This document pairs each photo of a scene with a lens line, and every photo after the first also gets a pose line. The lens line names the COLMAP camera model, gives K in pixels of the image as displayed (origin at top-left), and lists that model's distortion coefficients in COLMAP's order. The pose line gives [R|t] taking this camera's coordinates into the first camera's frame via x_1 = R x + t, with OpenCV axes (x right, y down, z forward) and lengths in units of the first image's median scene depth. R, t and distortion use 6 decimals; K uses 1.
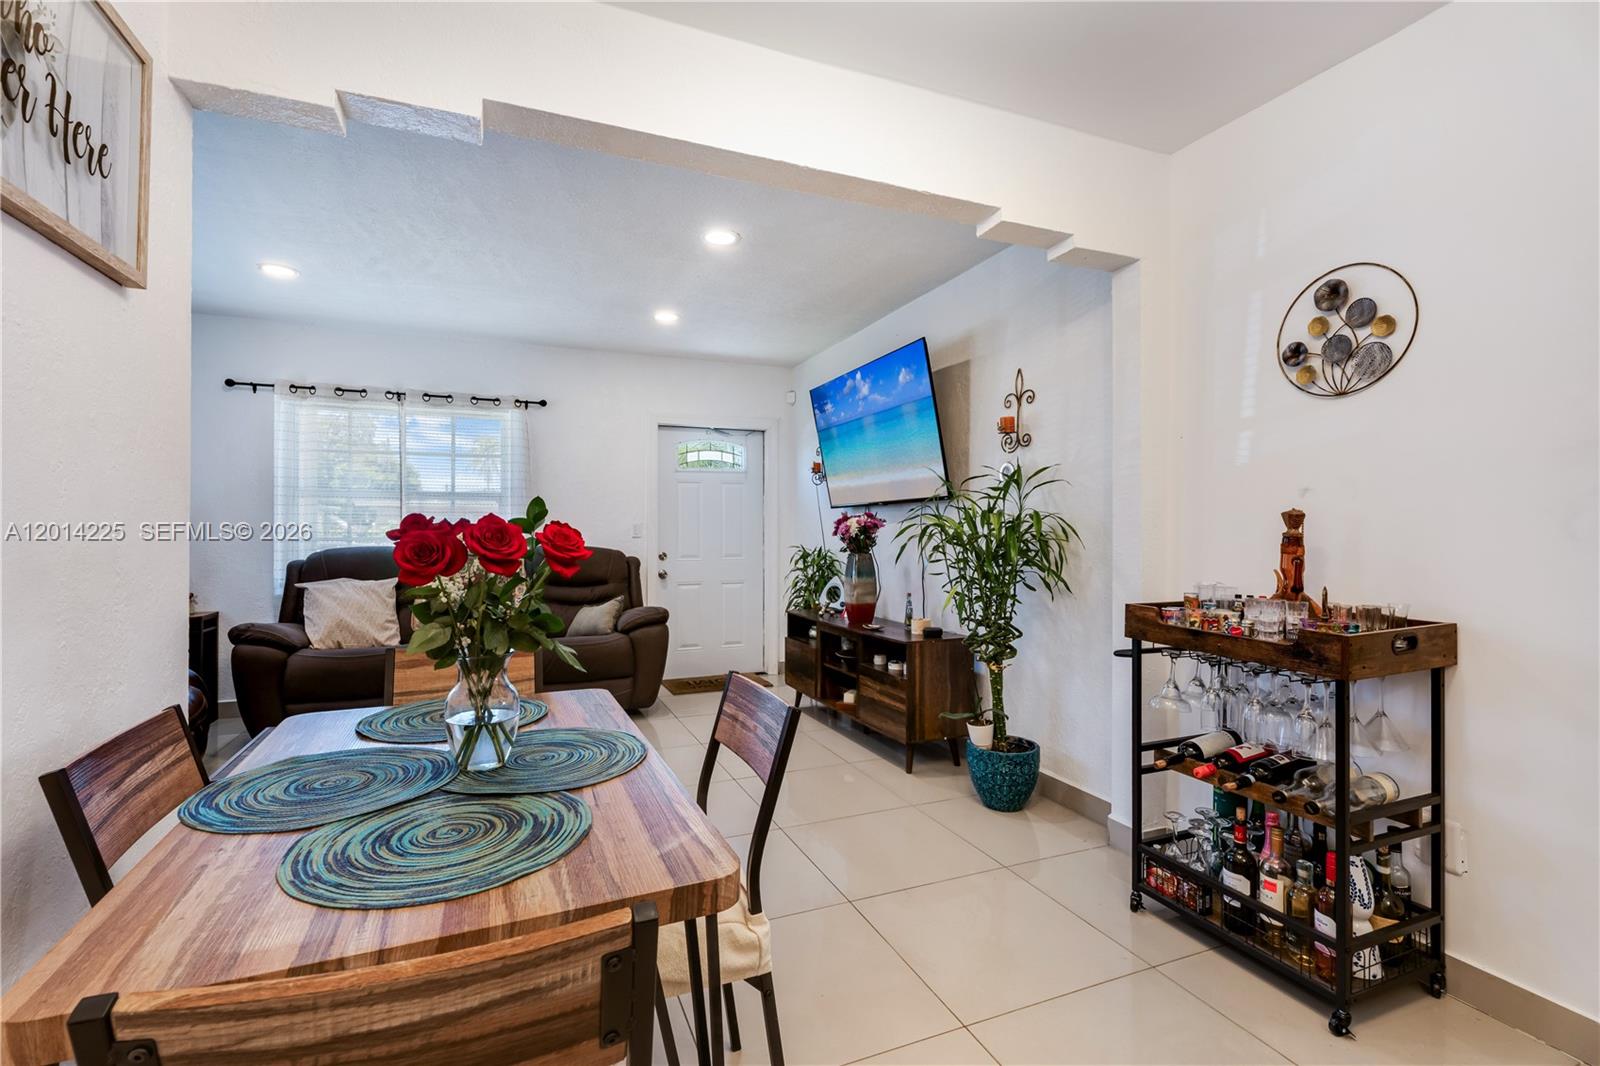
lens RADIAL K [[710.2, 0, 784.5], [0, 710.2, 528.5], [0, 0, 1]] dist [0.001226, 0.000272]
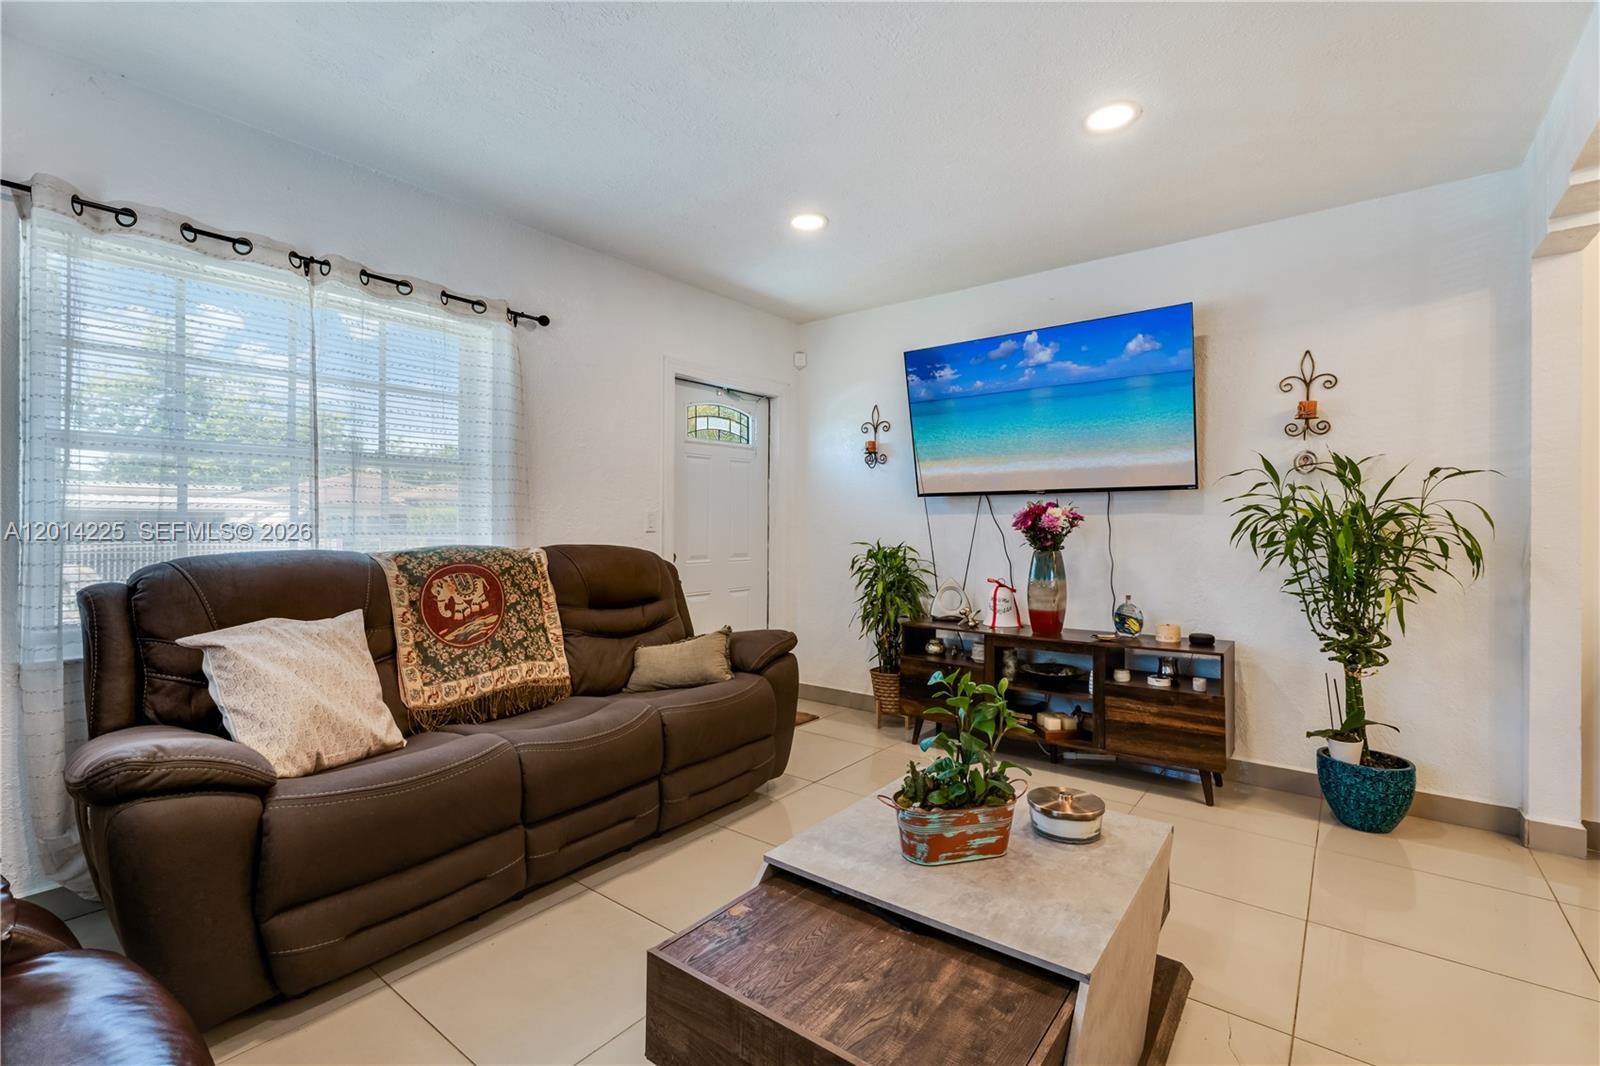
lens RADIAL K [[710.2, 0, 789.4], [0, 710.2, 529.0], [0, 0, 1]] dist [0.001226, 0.000272]
pose [[0.868667, -0.000176, 0.495397, -0.550692], [-0.004438, 0.999957, 0.008136, 0.003918], [-0.495377, -0.009266, 0.868629, 0.404122]]
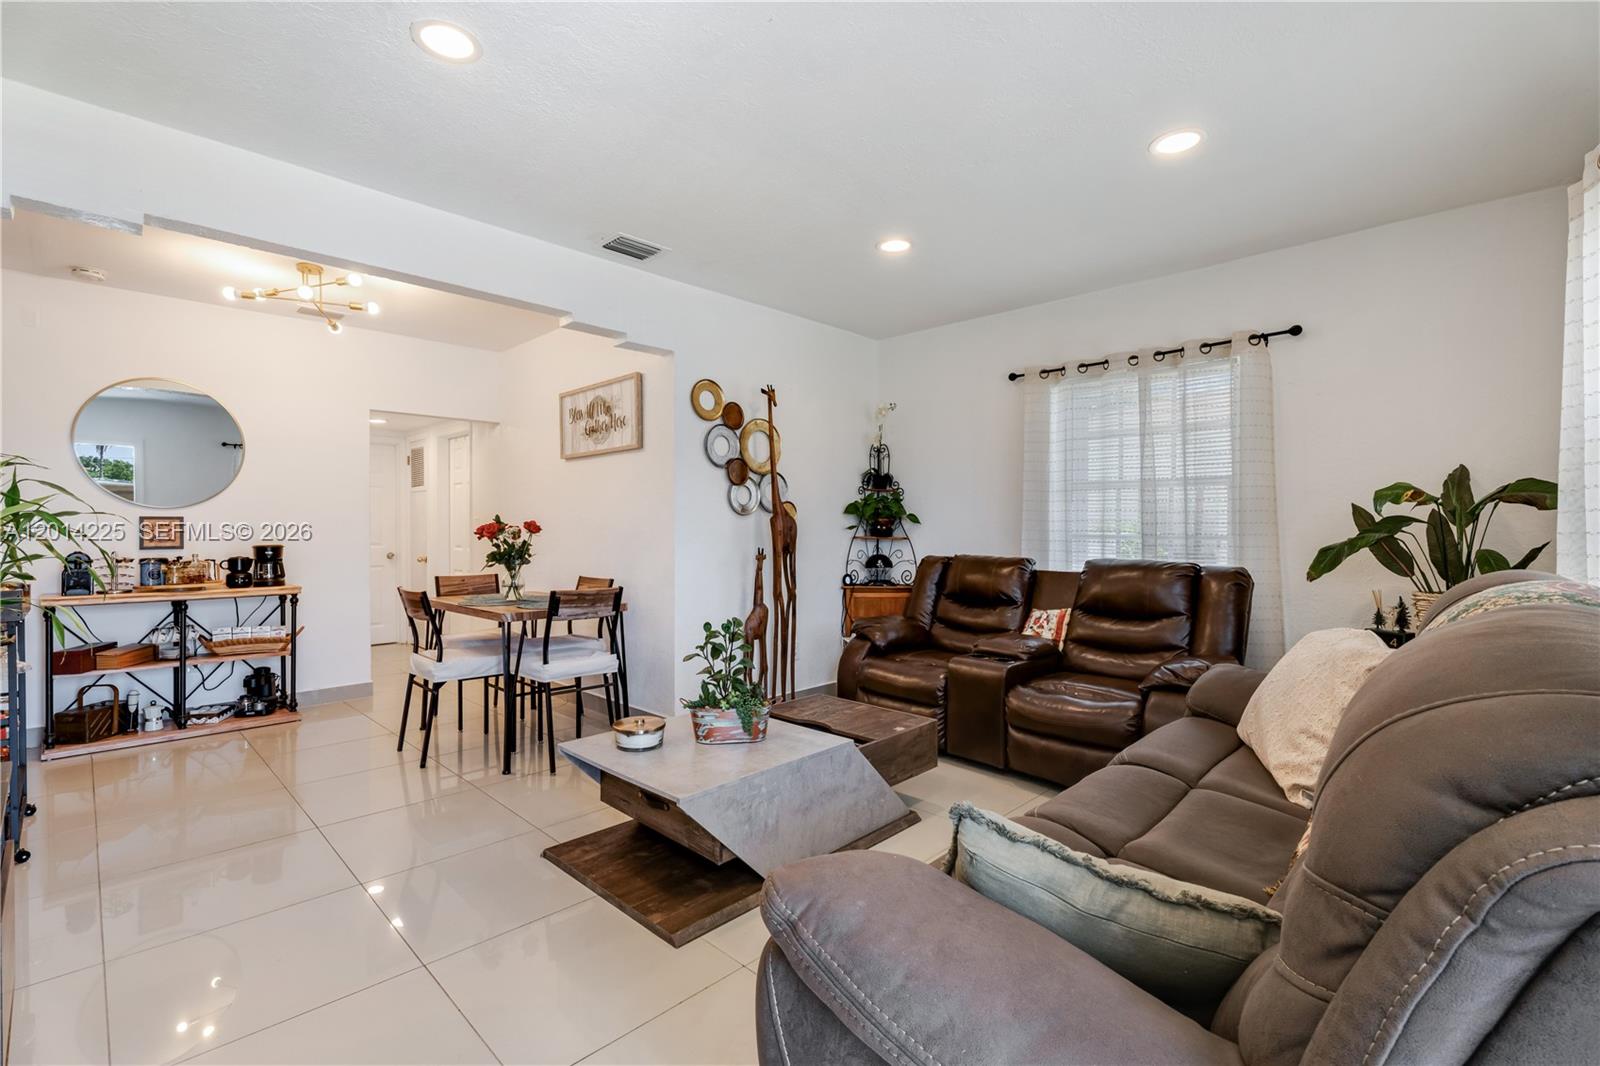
lens RADIAL K [[710.2, 0, 799.6], [0, 710.2, 532.5], [0, 0, 1]] dist [0.001226, 0.000272]
pose [[-0.912019, 0.002880, -0.410138, -0.085157], [-0.000467, 0.999967, 0.008059, 0.001843], [0.410147, 0.007541, -0.911988, 1.275720]]
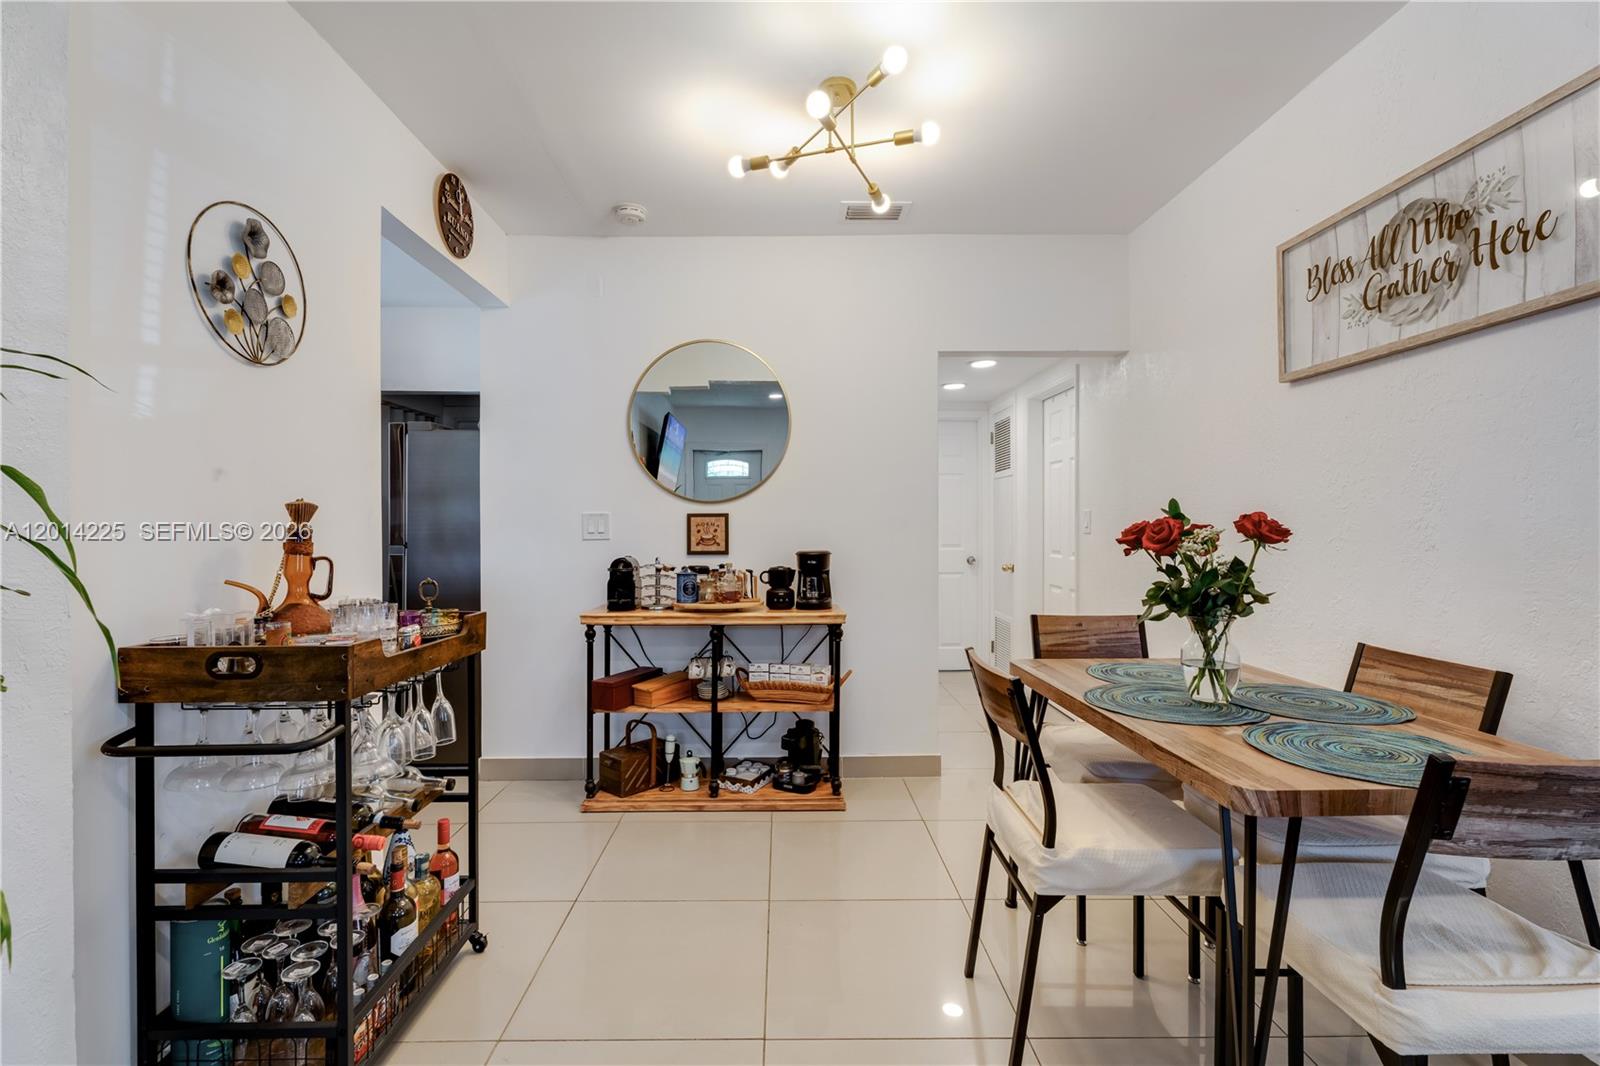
lens RADIAL K [[710.2, 0, 791.0], [0, 710.2, 523.9], [0, 0, 1]] dist [0.001226, 0.000272]
pose [[-0.935912, 0.001195, 0.352231, -0.046432], [0.000627, 0.999998, -0.001726, 0.000790], [-0.352232, -0.001395, -0.935912, 0.730634]]
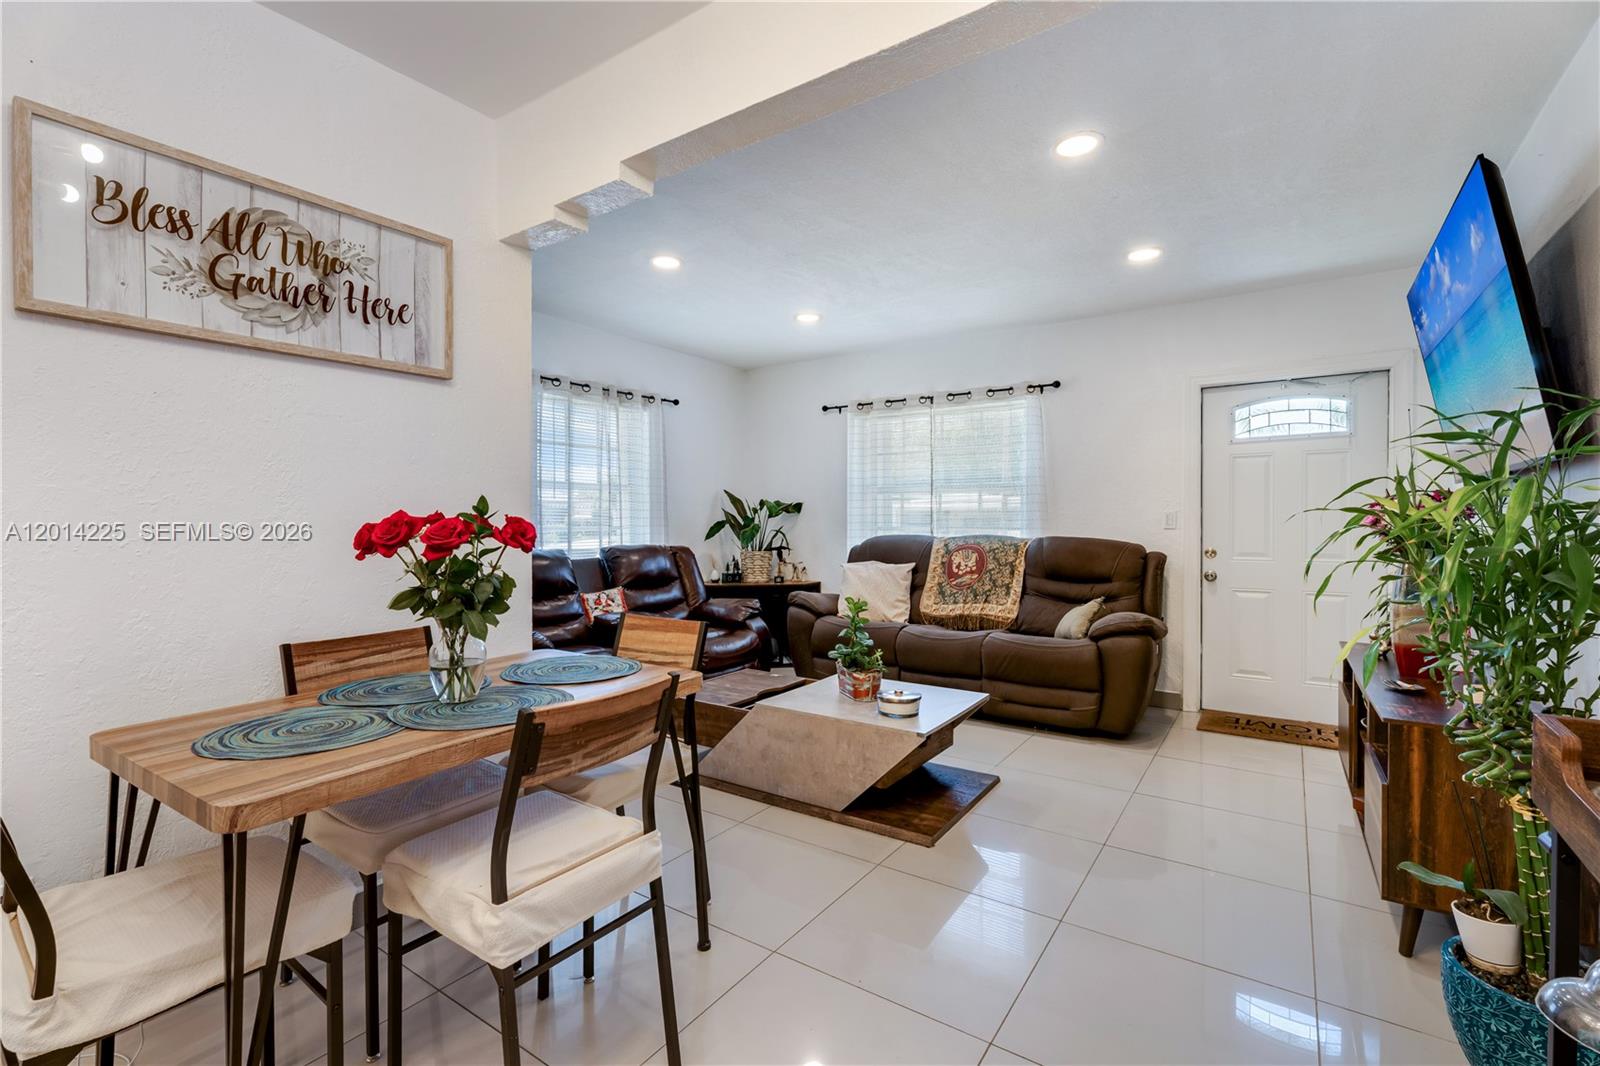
lens RADIAL K [[710.2, 0, 793.7], [0, 710.2, 532.8], [0, 0, 1]] dist [0.001226, 0.000272]
pose [[0.552614, 0.014572, -0.833310, 0.296512], [0.003102, 0.999804, 0.019541, -0.000968], [0.833431, -0.013383, 0.552461, 0.230060]]
